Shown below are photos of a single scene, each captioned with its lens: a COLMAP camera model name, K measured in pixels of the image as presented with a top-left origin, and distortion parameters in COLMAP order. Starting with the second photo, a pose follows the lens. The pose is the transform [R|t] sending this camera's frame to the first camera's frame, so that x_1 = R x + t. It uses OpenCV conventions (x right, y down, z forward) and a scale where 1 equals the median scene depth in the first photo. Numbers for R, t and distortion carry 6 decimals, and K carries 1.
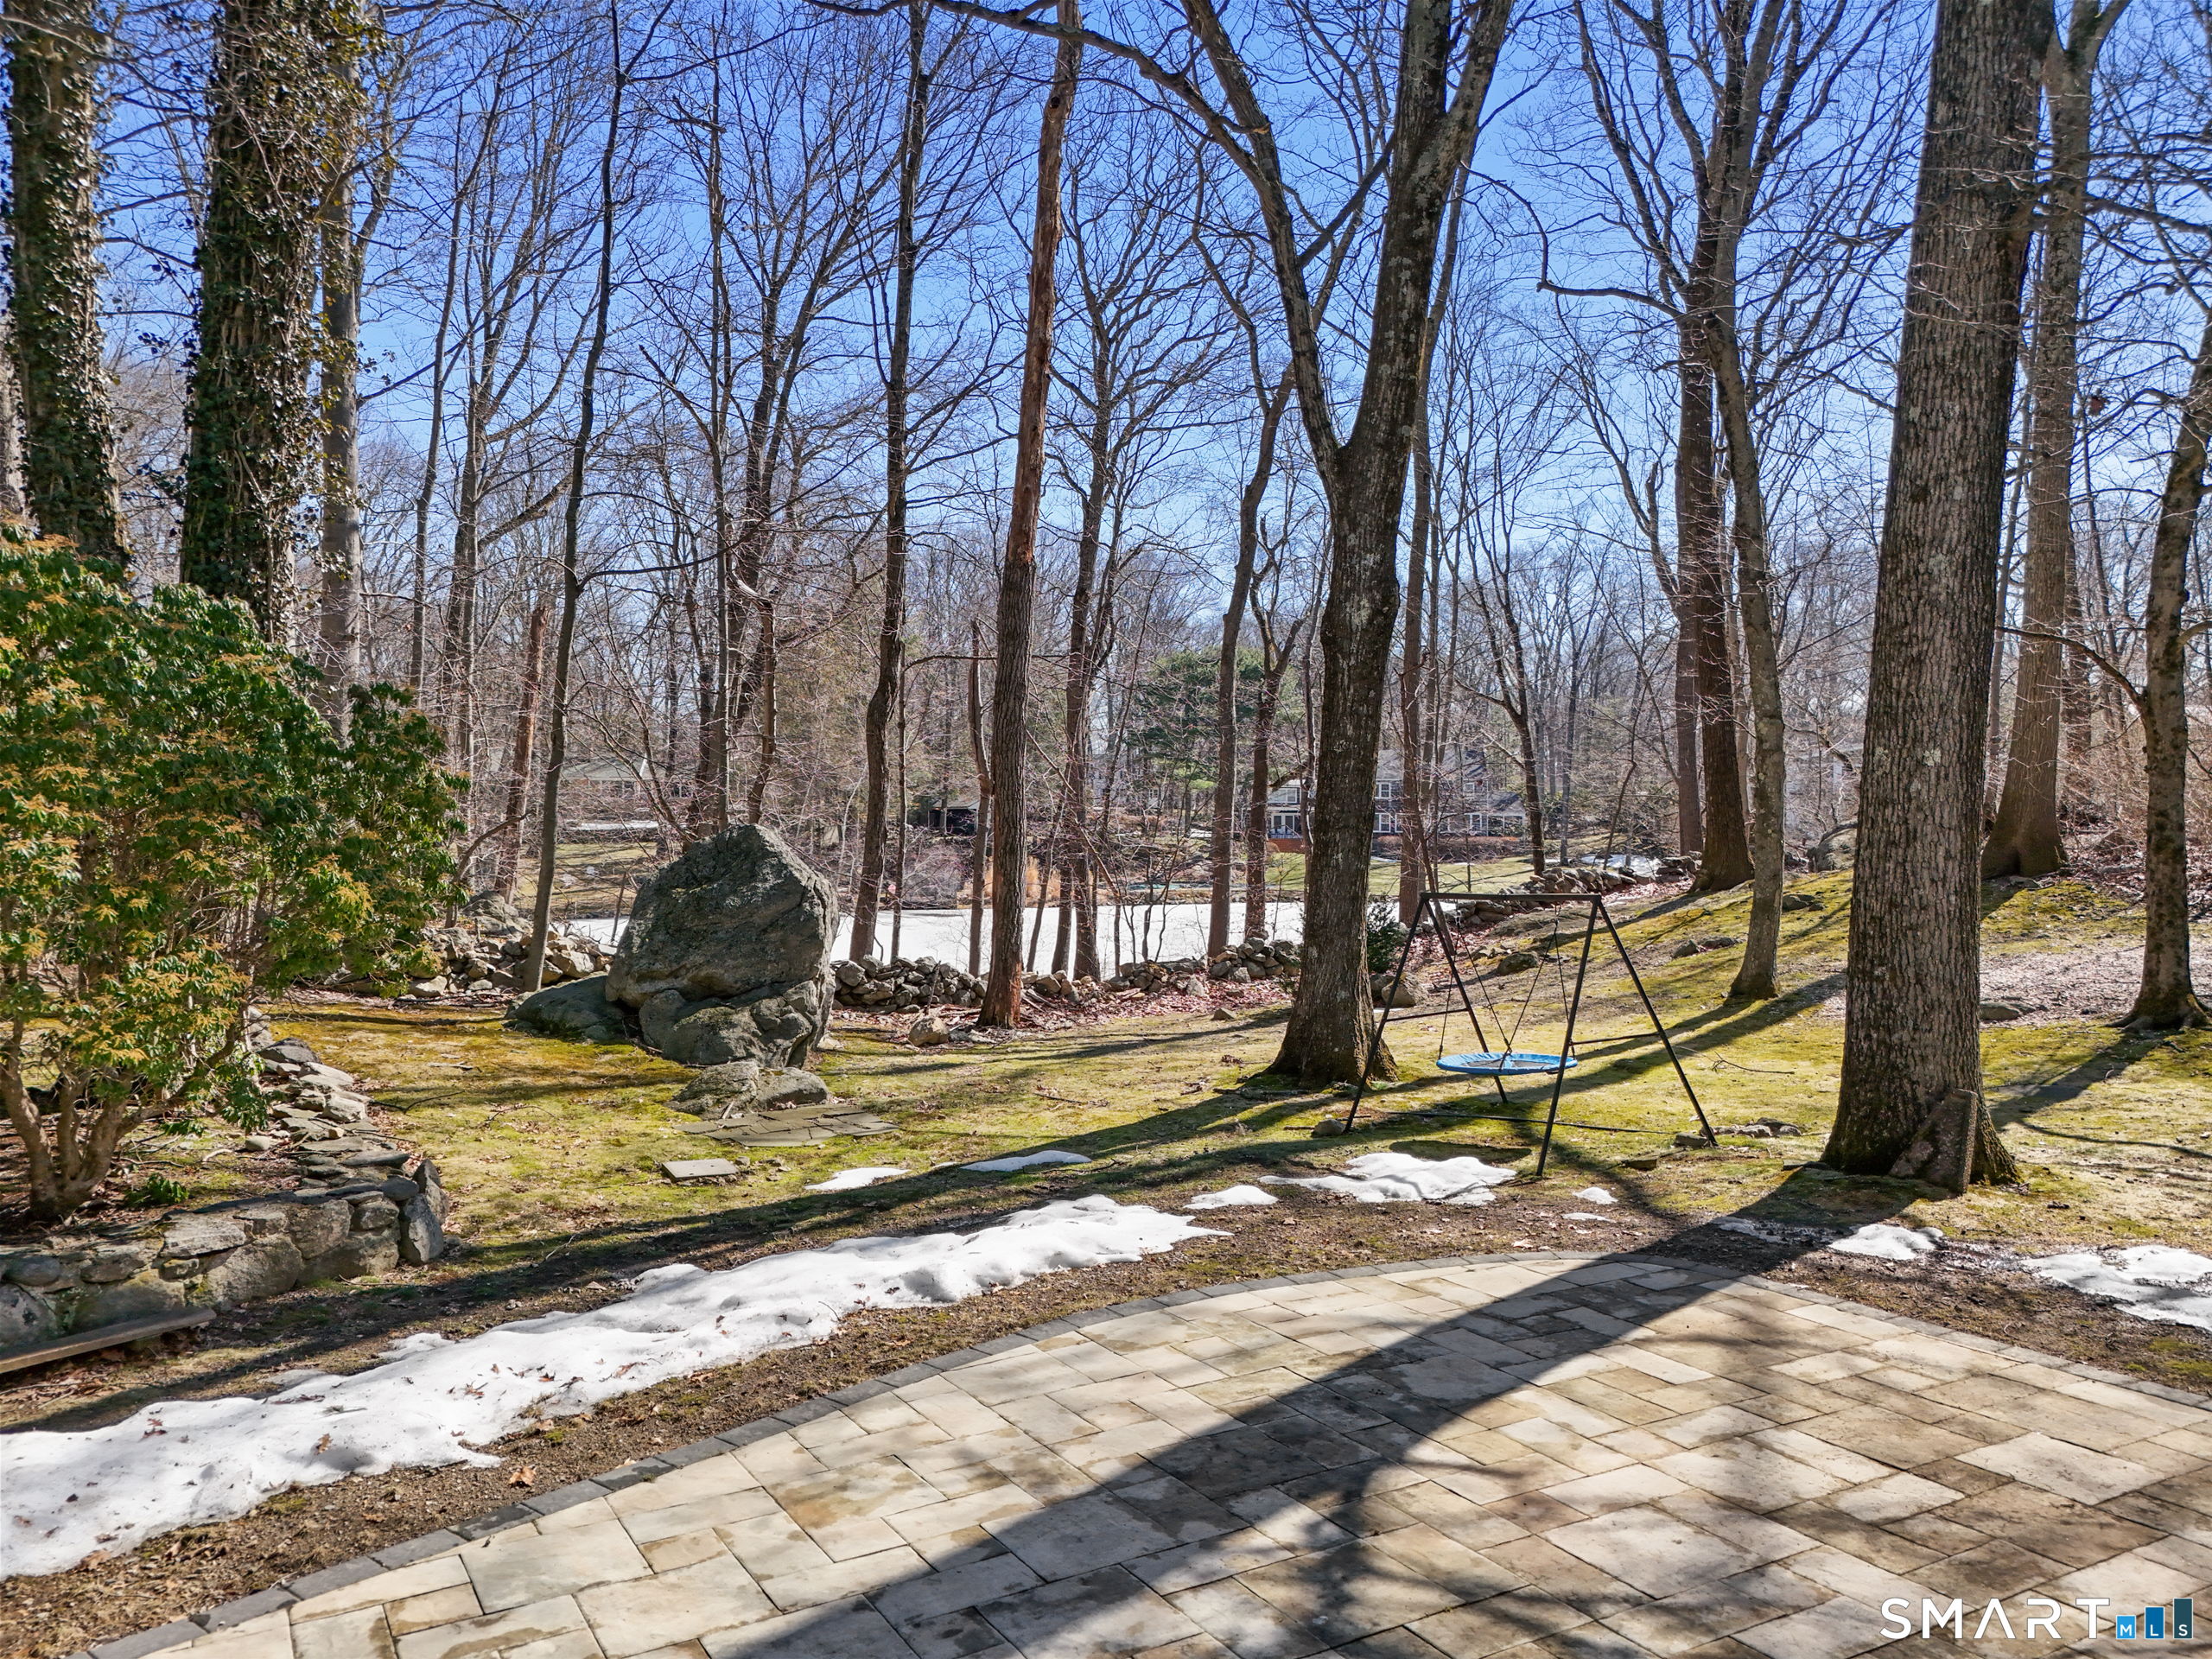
lens RADIAL K [[1569.2, 0, 1111.9], [0, 1569.2, 862.5], [0, 0, 1]] dist [0.066347, -0.000513]
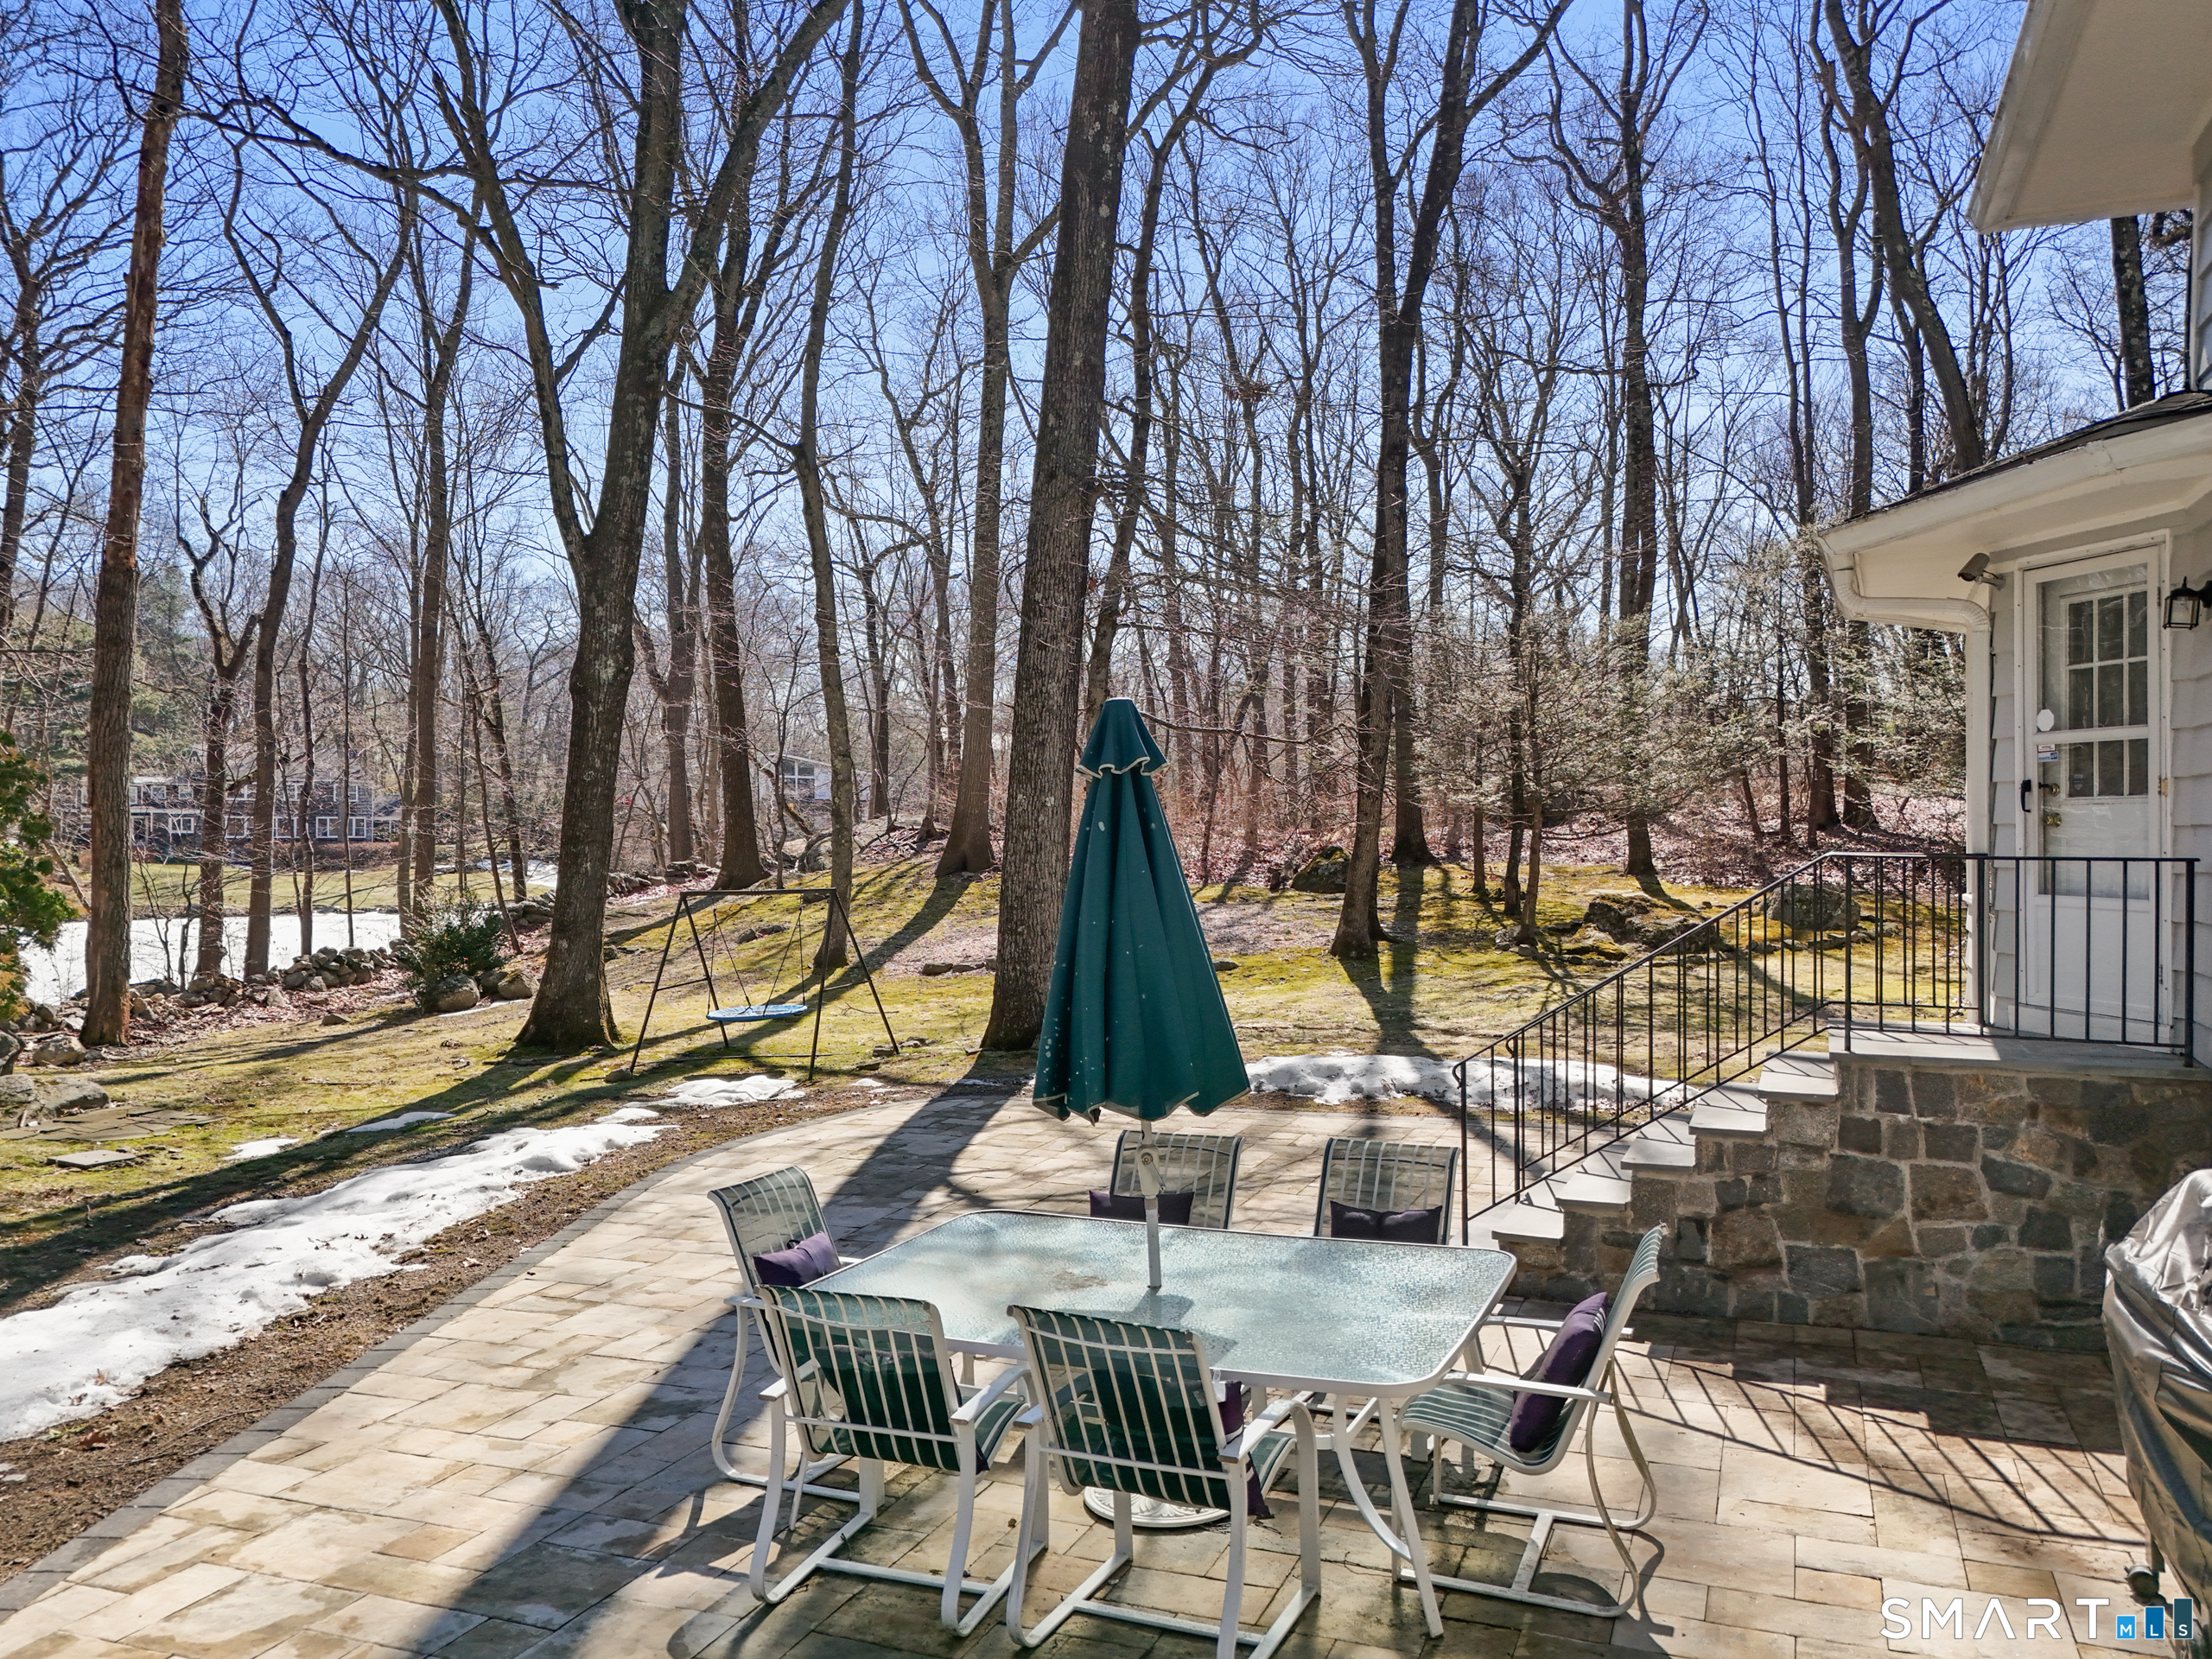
lens RADIAL K [[1604.8, 0, 1106.0], [0, 1604.8, 829.5], [0, 0, 1]] dist [-0.000283, -0.001089]
pose [[0.779390, -0.000478, 0.626539, -0.388829], [0.016236, 0.999679, -0.019433, 0.002287], [-0.626328, 0.025318, 0.779148, -0.273255]]
